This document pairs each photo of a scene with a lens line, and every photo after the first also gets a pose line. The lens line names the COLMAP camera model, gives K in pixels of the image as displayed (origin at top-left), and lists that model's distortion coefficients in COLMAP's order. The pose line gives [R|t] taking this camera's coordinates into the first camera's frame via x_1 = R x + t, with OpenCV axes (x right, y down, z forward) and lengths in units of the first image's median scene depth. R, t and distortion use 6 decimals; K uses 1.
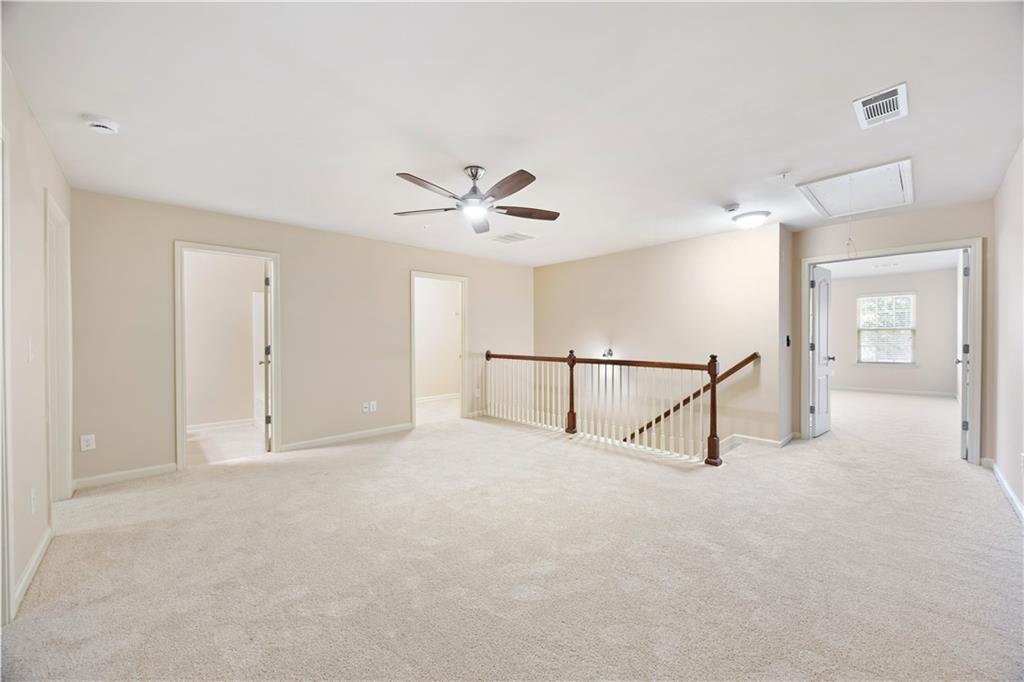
lens RADIAL K [[391.8, 0, 515.5], [0, 391.8, 340.3], [0, 0, 1]] dist [-0.000312, -0.000281]
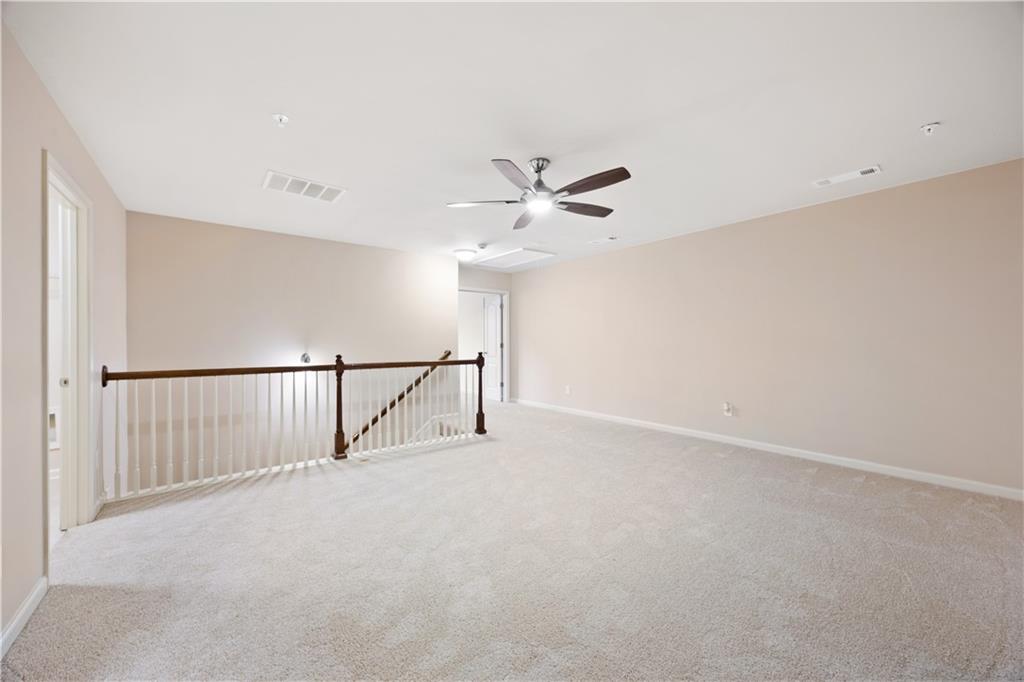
lens RADIAL K [[391.8, 0, 515.5], [0, 391.8, 340.3], [0, 0, 1]] dist [-0.000312, -0.000281]
pose [[0.116599, -0.008754, 0.993141, -0.649333], [0.002651, 0.999960, 0.008503, -0.010576], [-0.993176, 0.001642, 0.116617, 0.587493]]
